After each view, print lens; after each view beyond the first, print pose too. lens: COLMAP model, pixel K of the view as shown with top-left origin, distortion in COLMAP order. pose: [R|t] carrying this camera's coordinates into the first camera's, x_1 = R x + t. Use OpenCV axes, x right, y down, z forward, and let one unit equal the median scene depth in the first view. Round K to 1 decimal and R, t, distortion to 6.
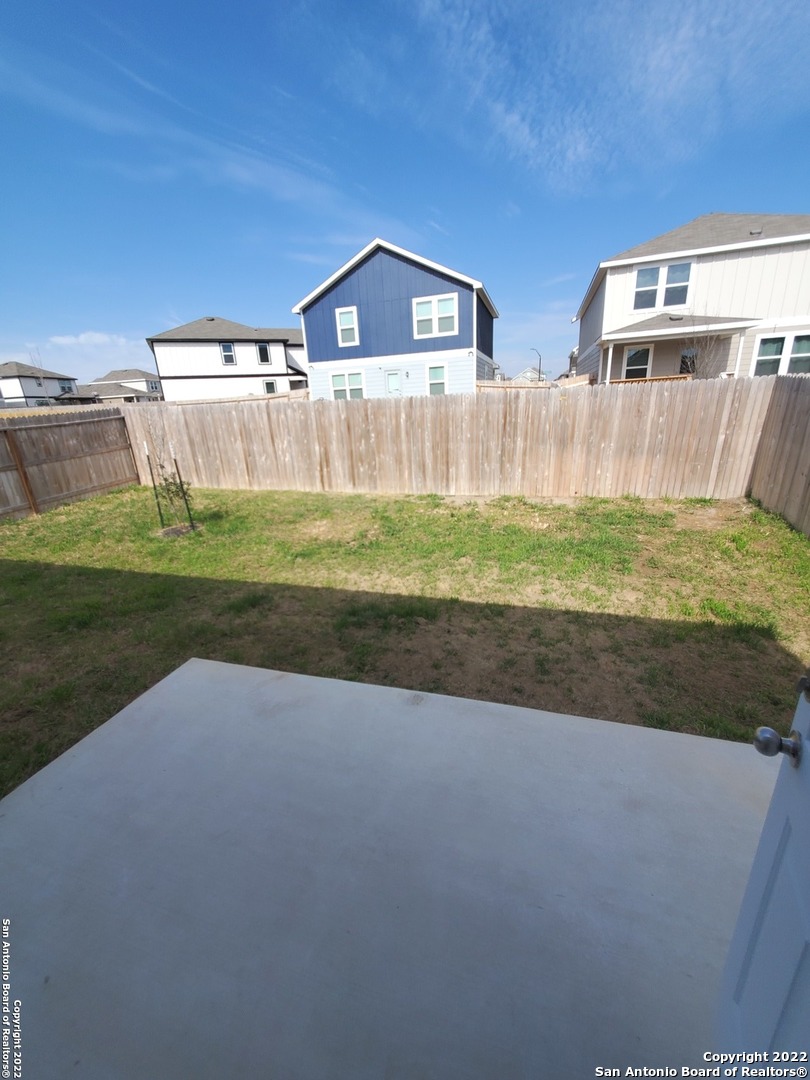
lens RADIAL K [[427.3, 0, 398.9], [0, 427.3, 541.6], [0, 0, 1]] dist [0.006437, 0.000475]
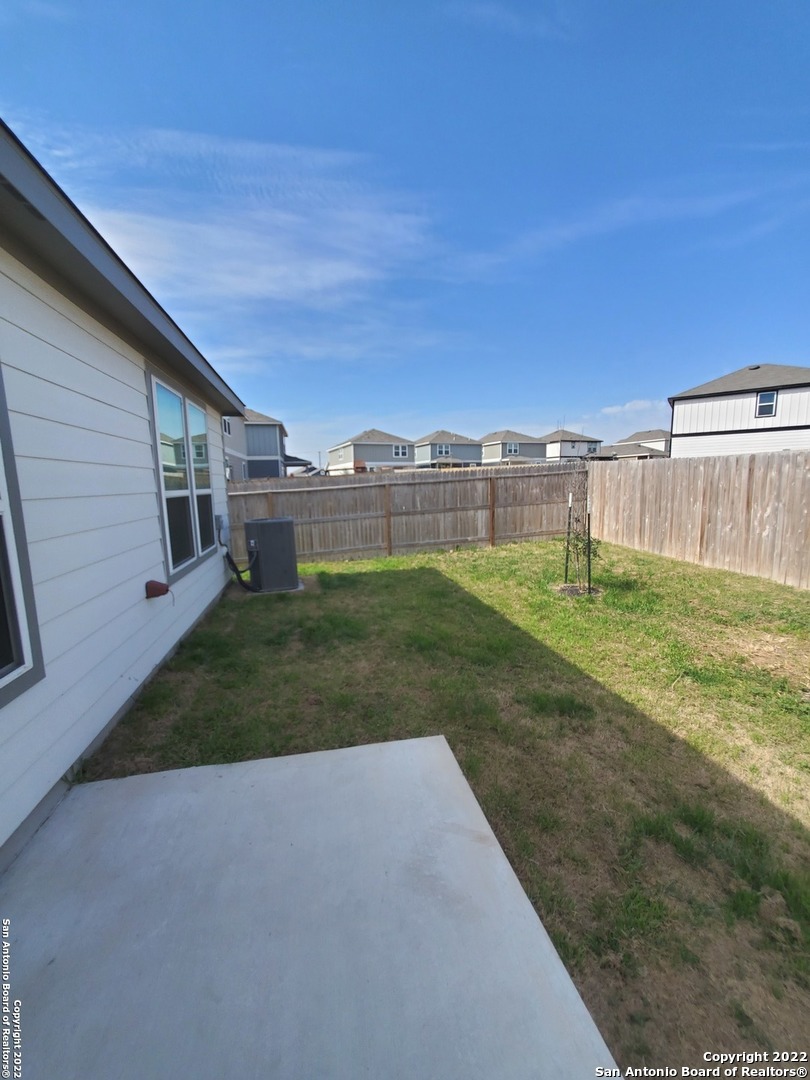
lens RADIAL K [[427.3, 0, 398.9], [0, 427.3, 541.6], [0, 0, 1]] dist [0.006437, 0.000475]
pose [[0.485109, 0.166878, -0.858383, 0.057904], [-0.276844, 0.960438, 0.030262, -0.041219], [0.829473, 0.222958, 0.512117, 0.170816]]
